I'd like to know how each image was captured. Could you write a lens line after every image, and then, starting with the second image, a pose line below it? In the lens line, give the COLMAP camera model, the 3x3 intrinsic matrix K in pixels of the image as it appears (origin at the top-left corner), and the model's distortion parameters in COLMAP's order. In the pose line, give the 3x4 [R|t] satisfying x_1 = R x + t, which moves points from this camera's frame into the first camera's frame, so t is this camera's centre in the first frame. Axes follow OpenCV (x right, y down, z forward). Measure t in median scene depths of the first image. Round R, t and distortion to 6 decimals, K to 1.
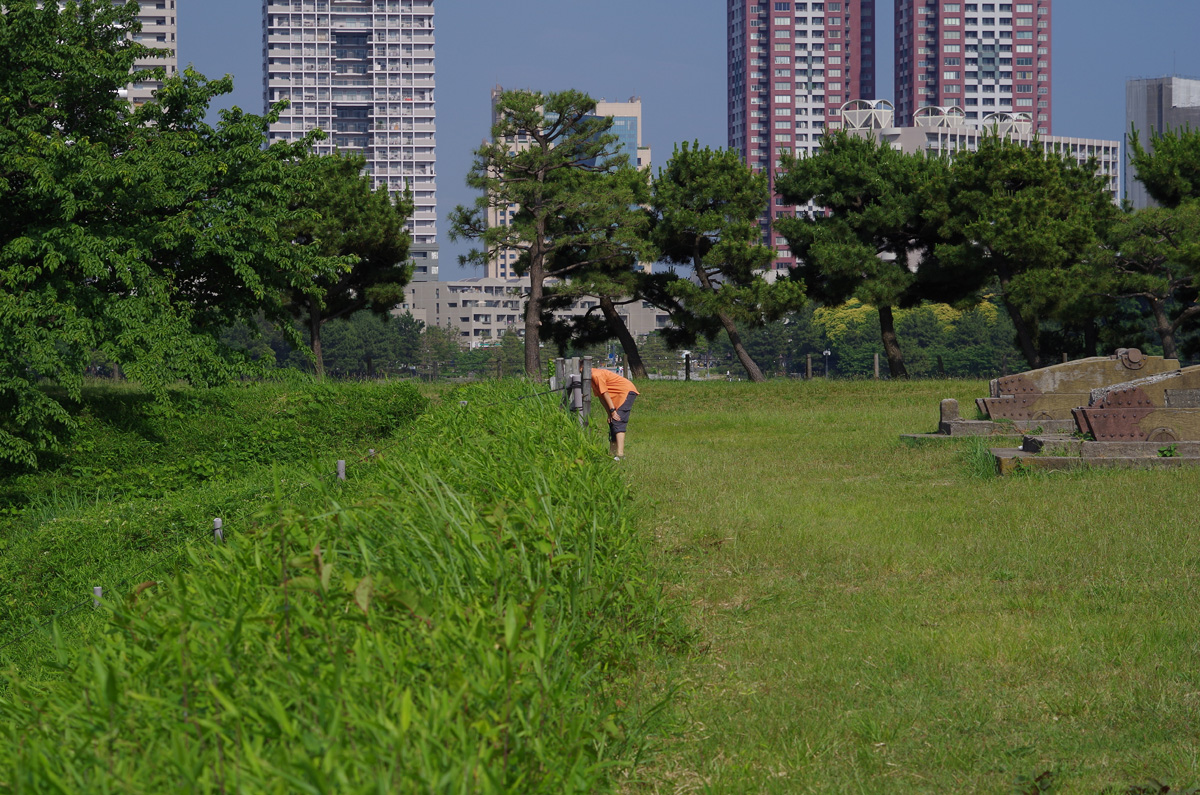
lens RADIAL K [[3667.9, 0, 597.6], [0, 3667.9, 396.3], [0, 0, 1]] dist [0.263931, 0.000000]
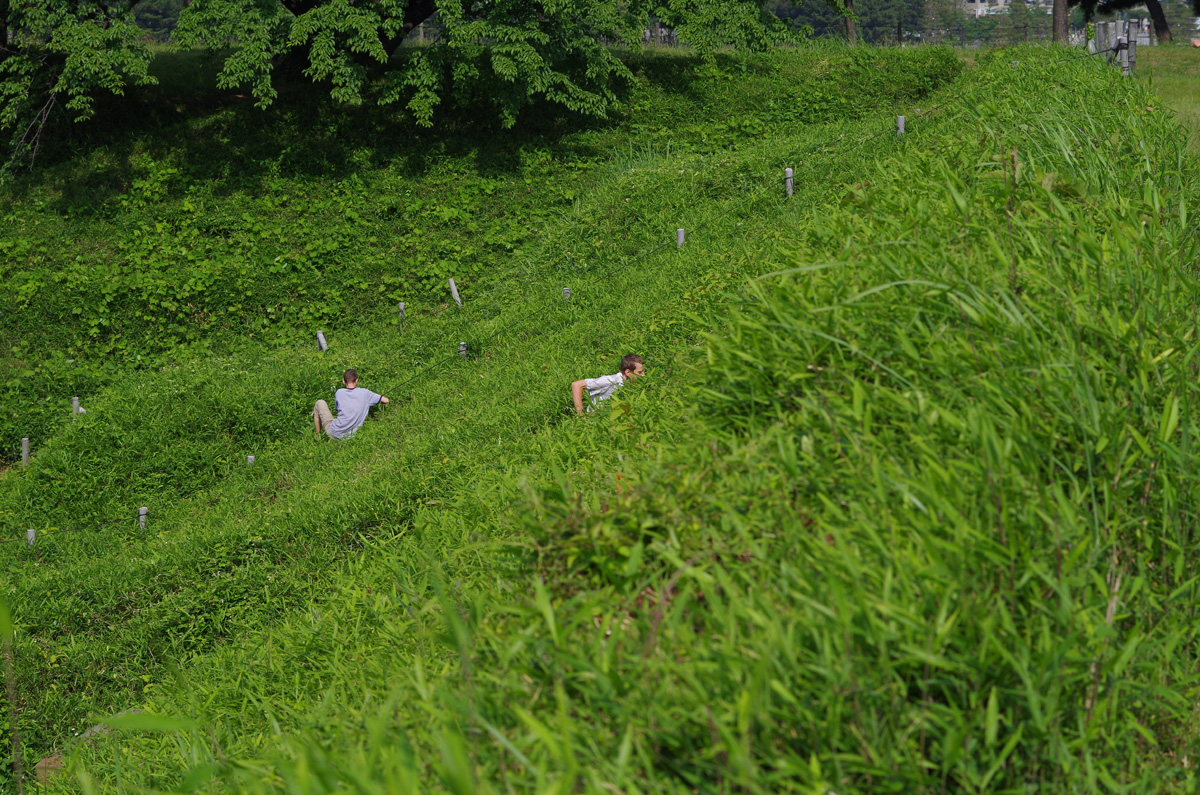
lens RADIAL K [[3667.9, 0, 601.6], [0, 3667.9, 397.7], [0, 0, 1]] dist [0.263931, 0.000000]
pose [[0.991076, 0.018065, -0.132066, -0.007918], [-0.006099, 0.995882, 0.090455, 0.001547], [0.133157, -0.088842, 0.987105, -0.068872]]
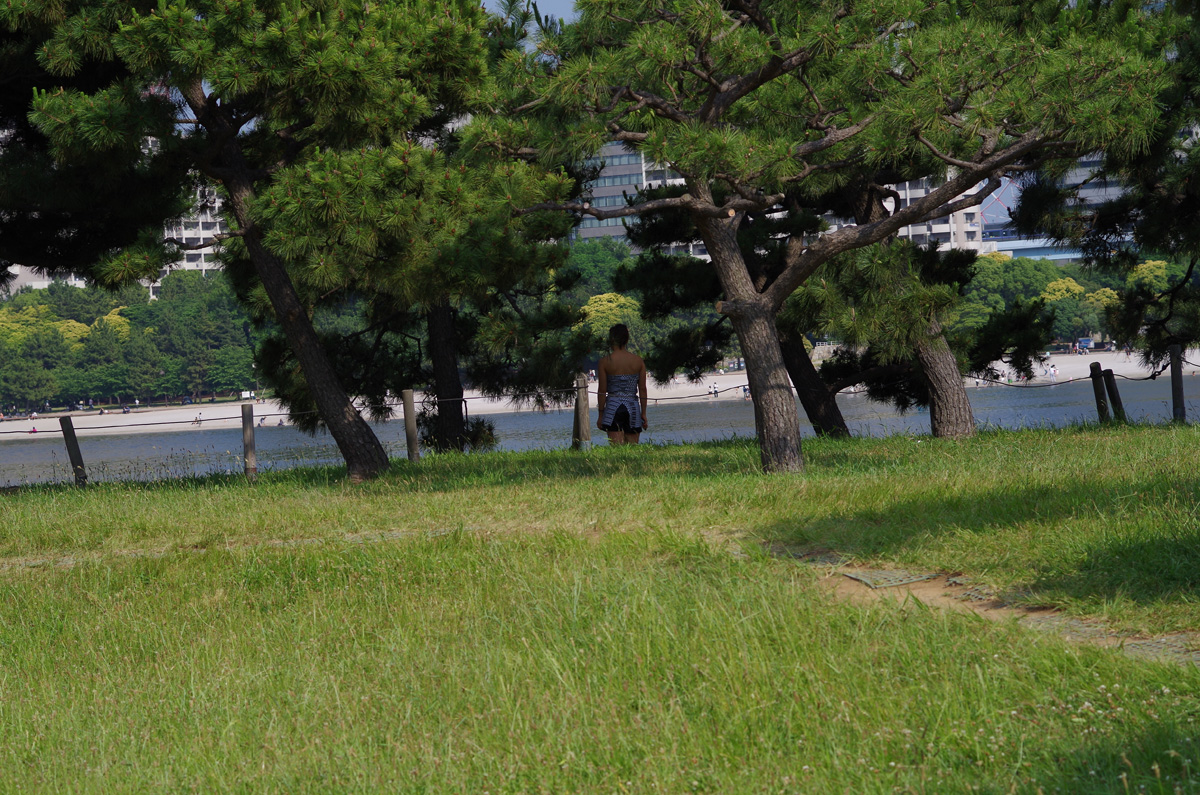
lens RADIAL K [[3667.9, 0, 598.0], [0, 3667.9, 398.9], [0, 0, 1]] dist [0.263931, 0.000000]
pose [[0.970808, -0.058536, 0.232604, 0.017783], [0.059284, 0.998234, 0.003783, -0.003294], [-0.232415, 0.010117, 0.972564, 0.189955]]
